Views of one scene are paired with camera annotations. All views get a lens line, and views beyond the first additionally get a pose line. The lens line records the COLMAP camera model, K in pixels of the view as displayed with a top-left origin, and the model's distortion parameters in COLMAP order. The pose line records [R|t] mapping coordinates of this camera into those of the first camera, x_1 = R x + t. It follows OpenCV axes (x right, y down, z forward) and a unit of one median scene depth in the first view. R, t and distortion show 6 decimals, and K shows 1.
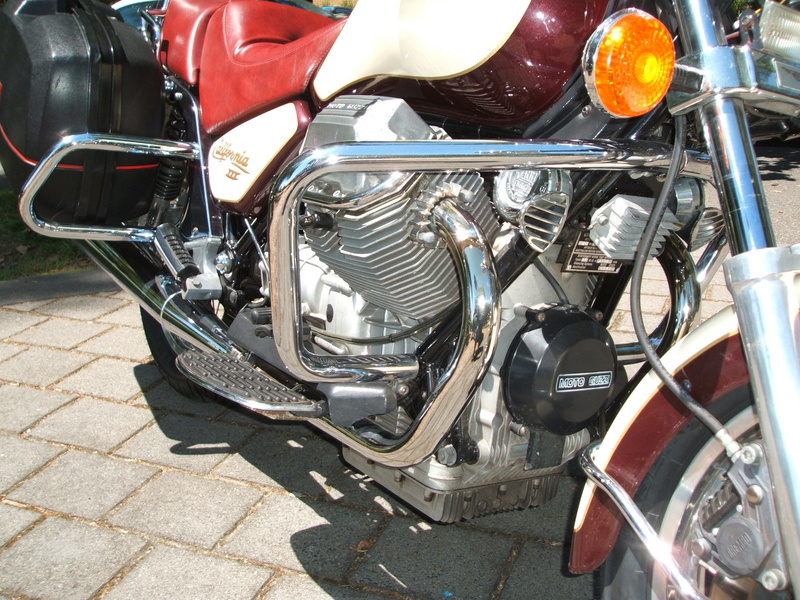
lens RADIAL K [[903.3, 0, 400.0], [0, 903.3, 300.0], [0, 0, 1]] dist [-0.176920, 0.139747]
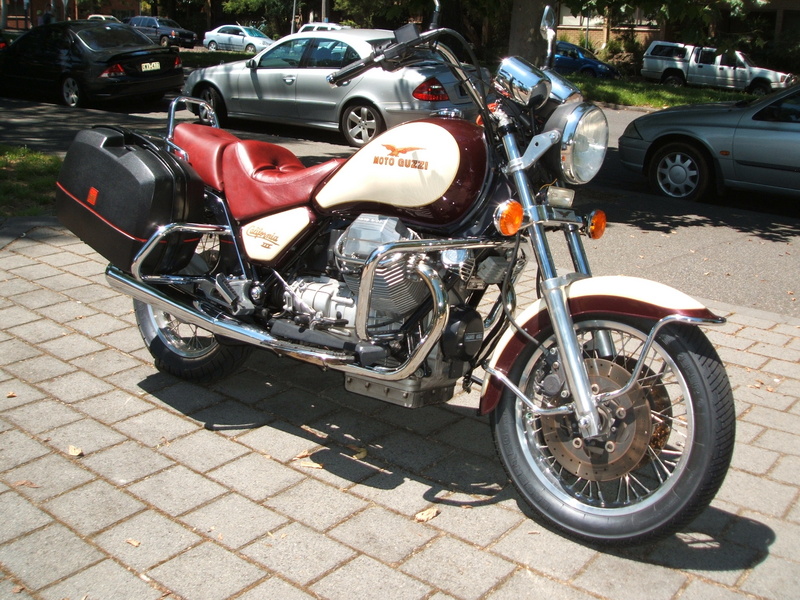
lens RADIAL K [[903.3, 0, 400.0], [0, 903.3, 300.0], [0, 0, 1]] dist [-0.176920, 0.139747]
pose [[0.945704, -0.047432, 0.321549, -0.549120], [0.054801, 0.998401, -0.013900, 0.013807], [-0.320376, 0.030767, 0.946791, -0.878548]]
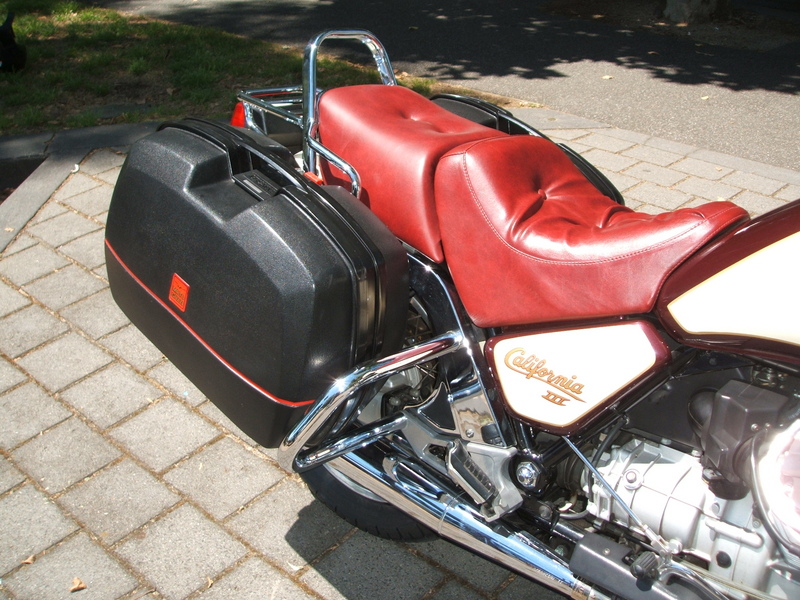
lens RADIAL K [[903.3, 0, 400.0], [0, 903.3, 300.0], [0, 0, 1]] dist [-0.176920, 0.139747]
pose [[0.965554, -0.146662, 0.214933, -0.530532], [0.102264, 0.973440, 0.204833, -0.448111], [-0.239265, -0.175798, 0.954907, 0.217727]]
